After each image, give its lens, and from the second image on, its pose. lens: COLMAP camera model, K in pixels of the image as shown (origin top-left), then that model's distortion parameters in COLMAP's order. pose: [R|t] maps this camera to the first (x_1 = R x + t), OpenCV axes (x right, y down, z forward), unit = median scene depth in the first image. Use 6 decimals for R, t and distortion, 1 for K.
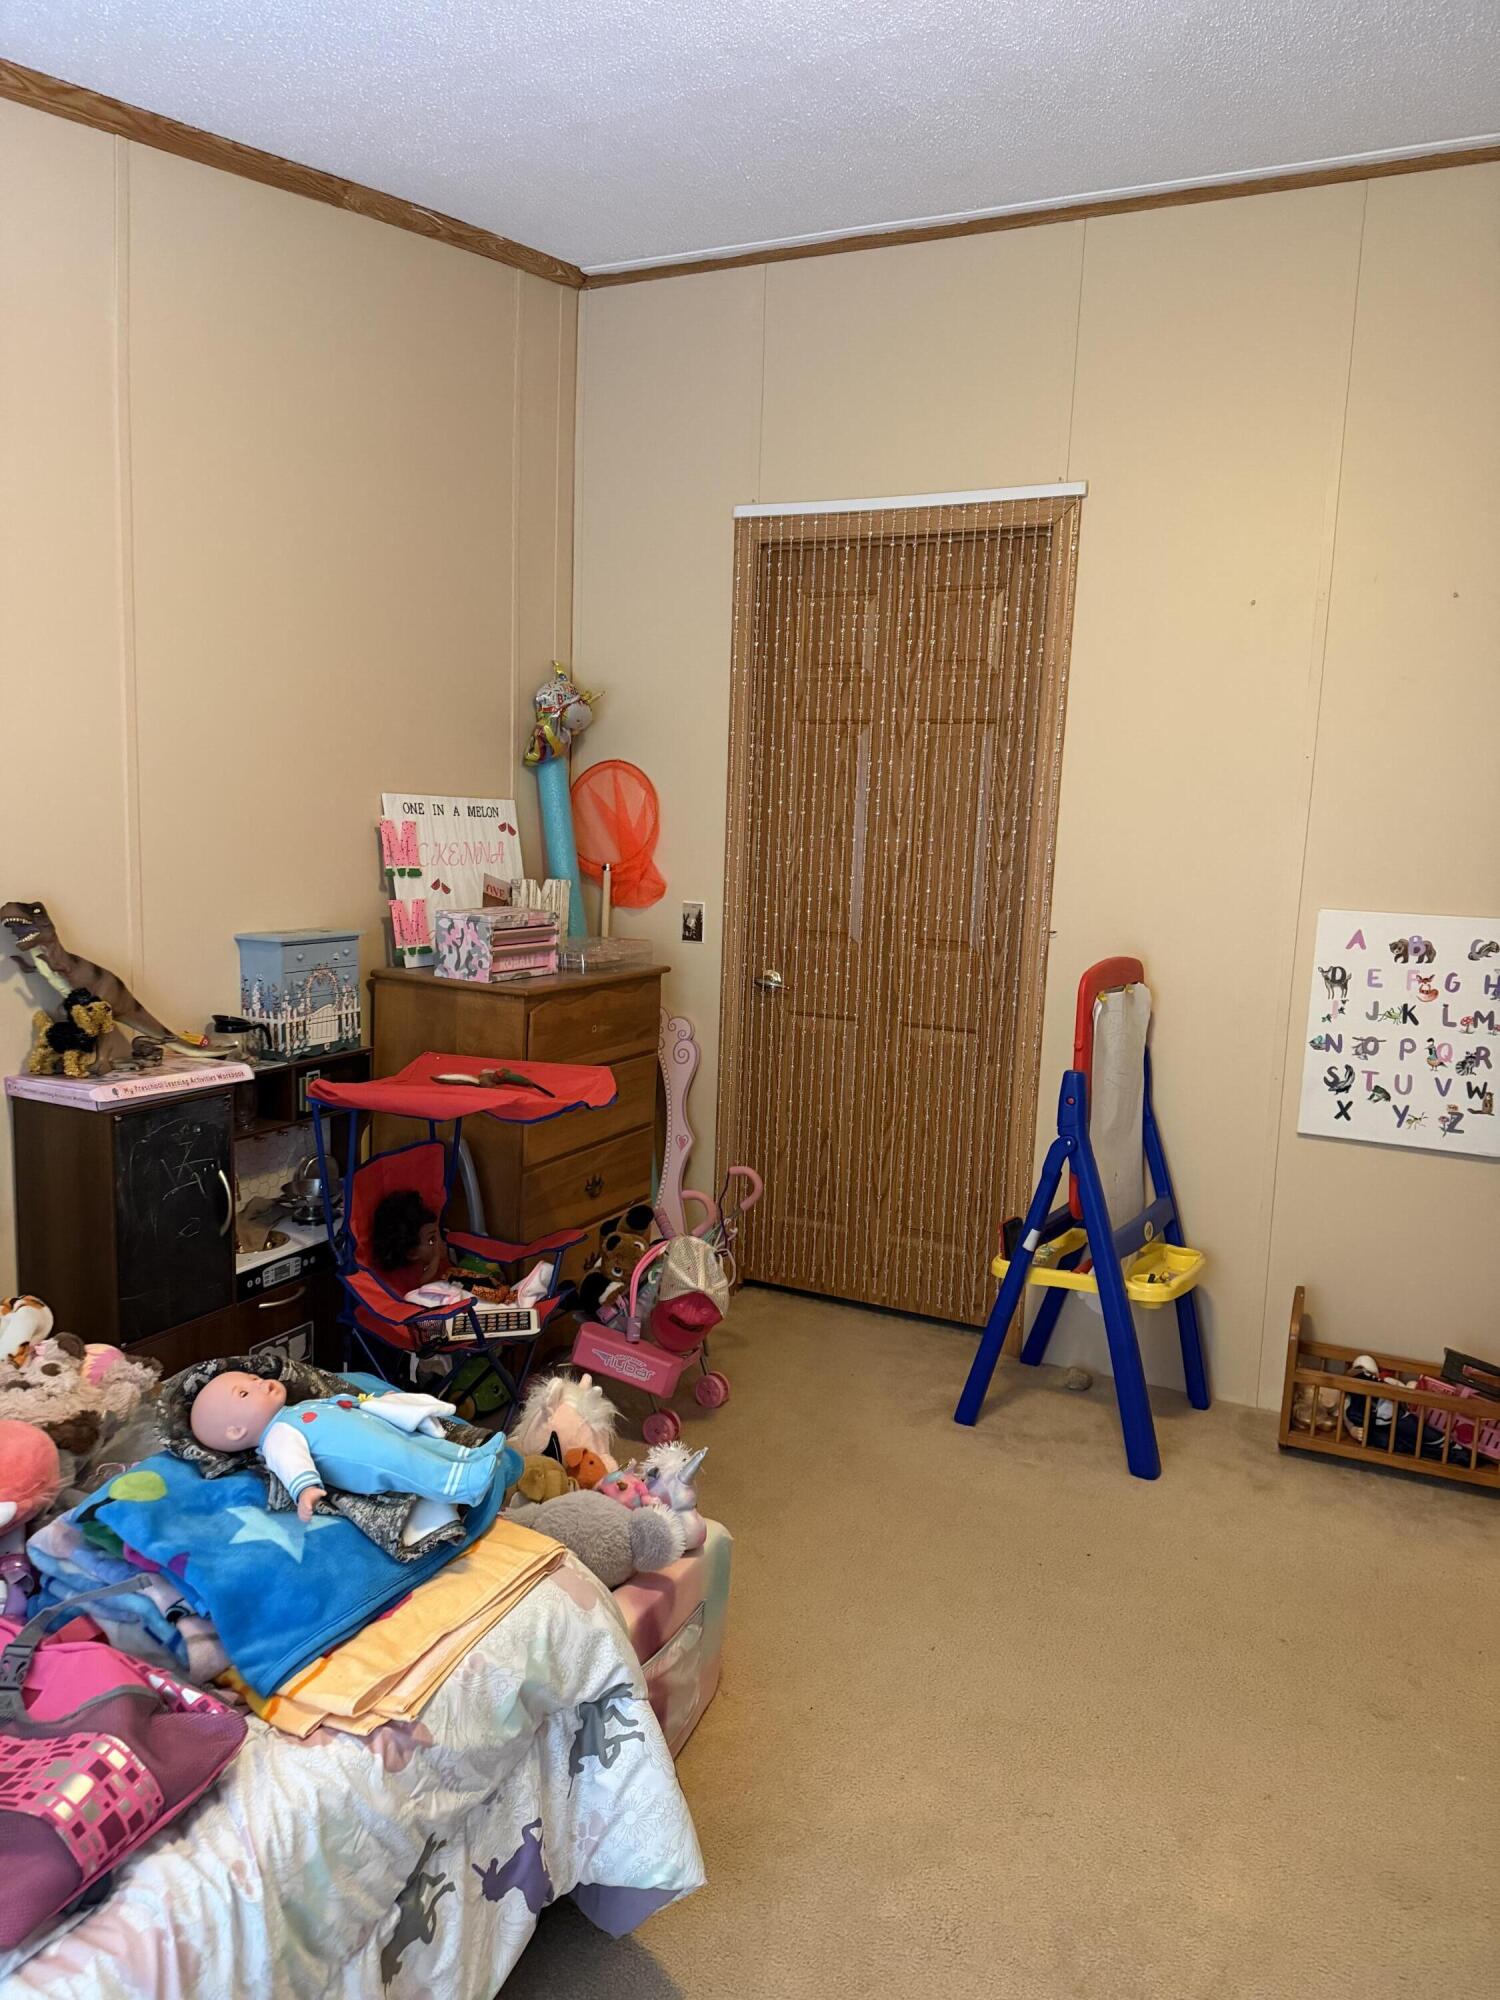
lens RADIAL K [[1380.4, 0, 750.8], [0, 1380.4, 1010.8], [0, 0, 1]] dist [0.125371, -0.212279]
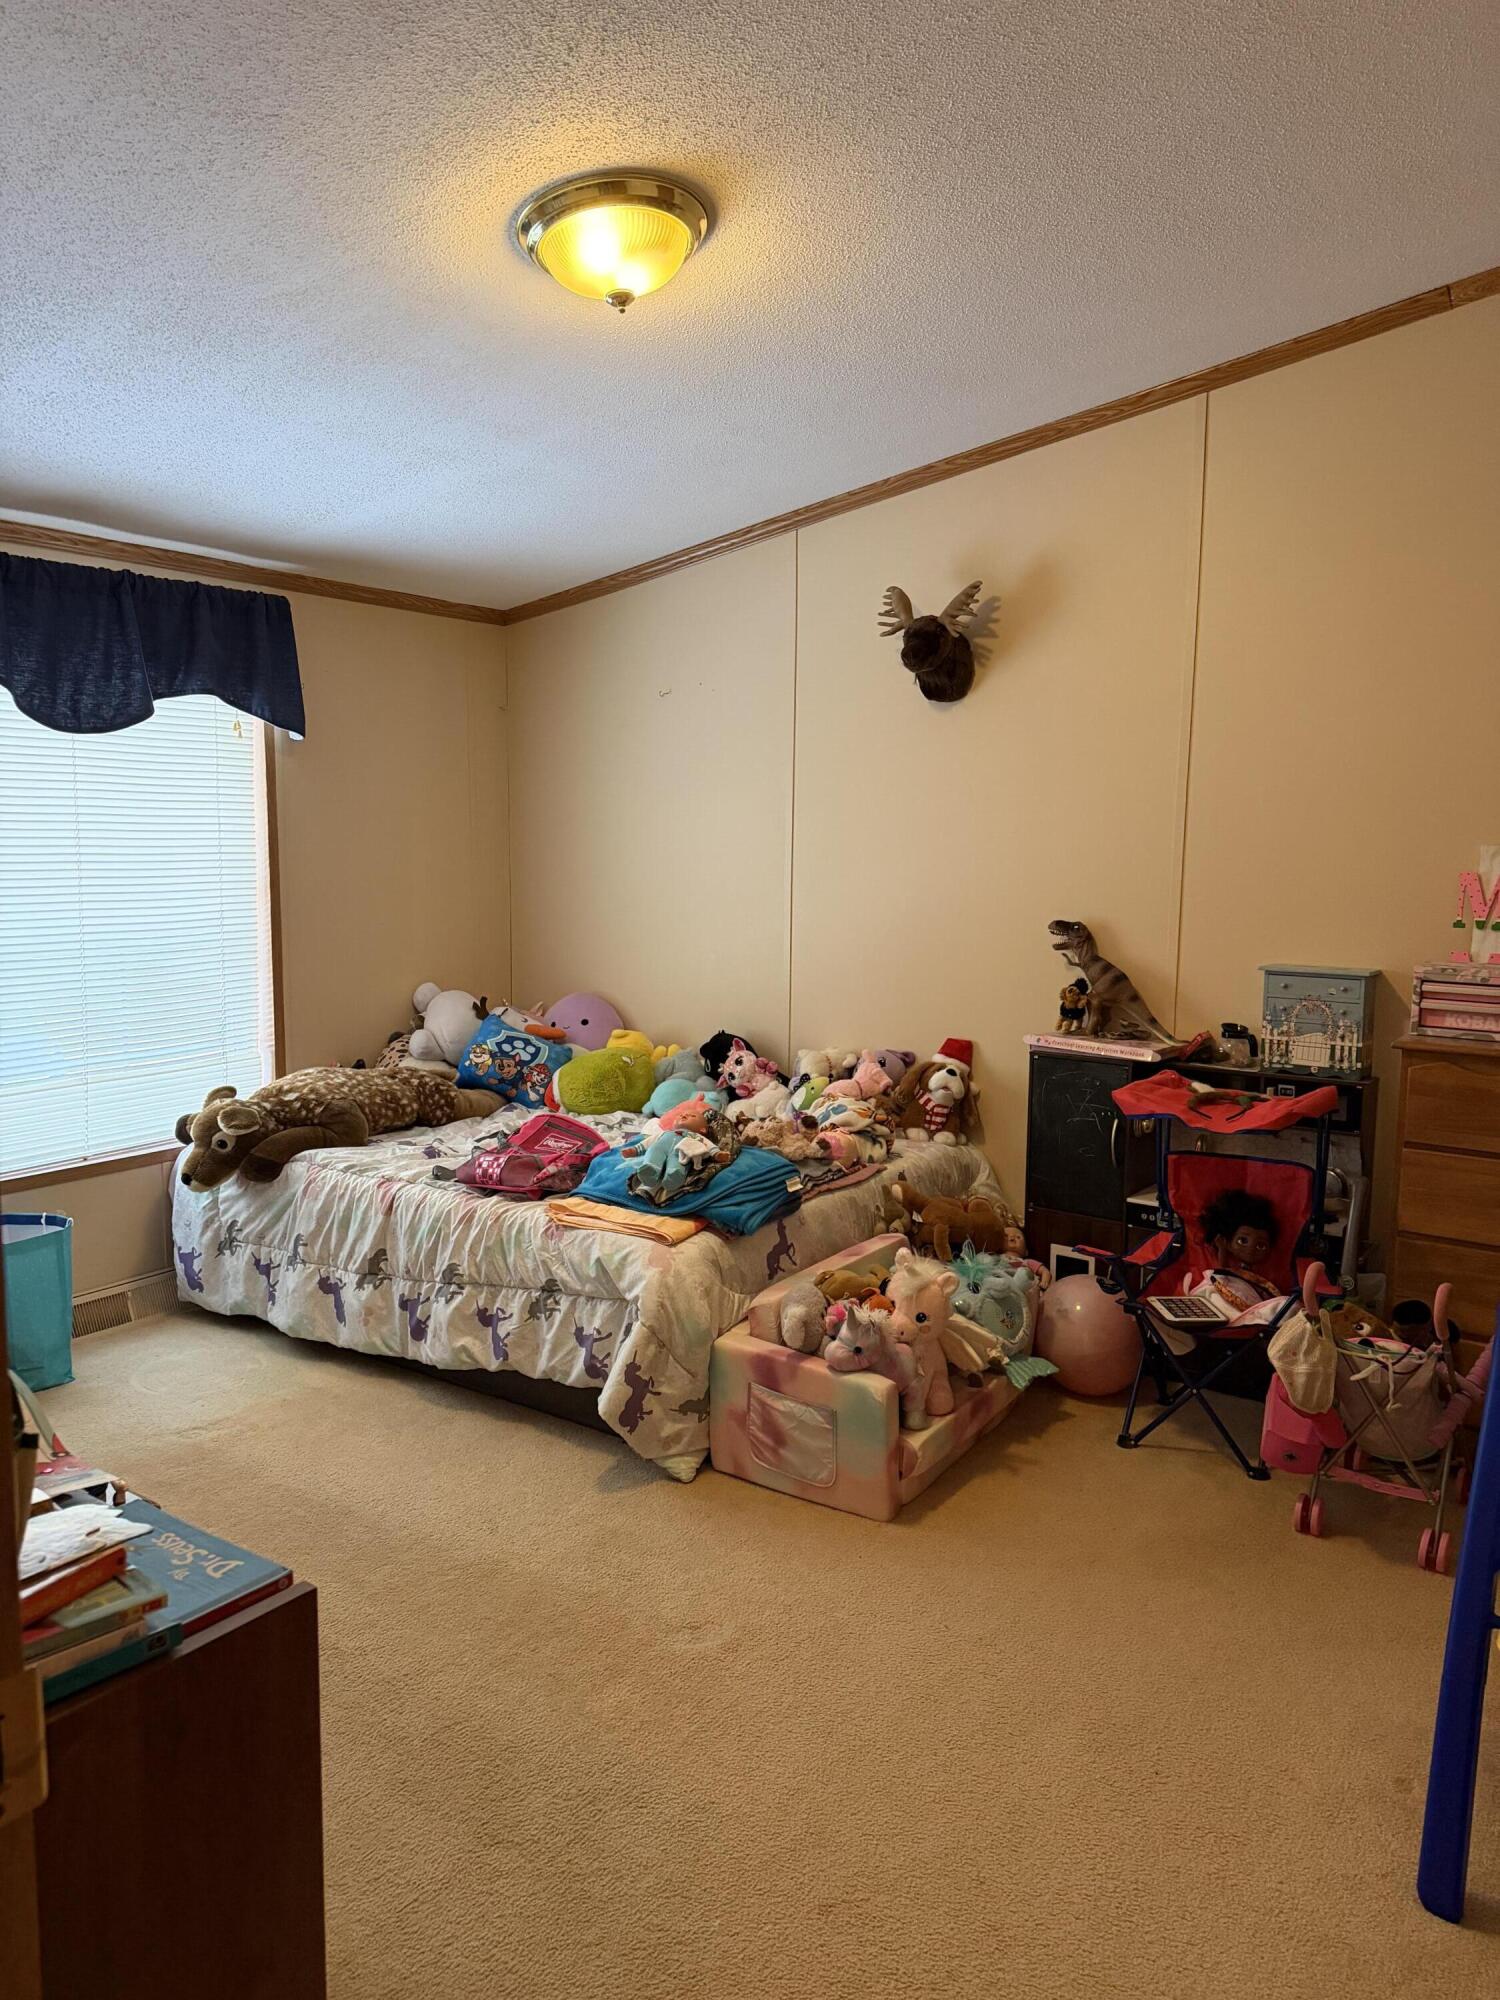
lens RADIAL K [[1380.4, 0, 750.8], [0, 1380.4, 1010.8], [0, 0, 1]] dist [0.125371, -0.212279]
pose [[-0.192228, 0.080426, -0.978049, 0.907163], [-0.152043, 0.982161, 0.110647, -0.078710], [0.969501, 0.169975, -0.176570, 0.761598]]
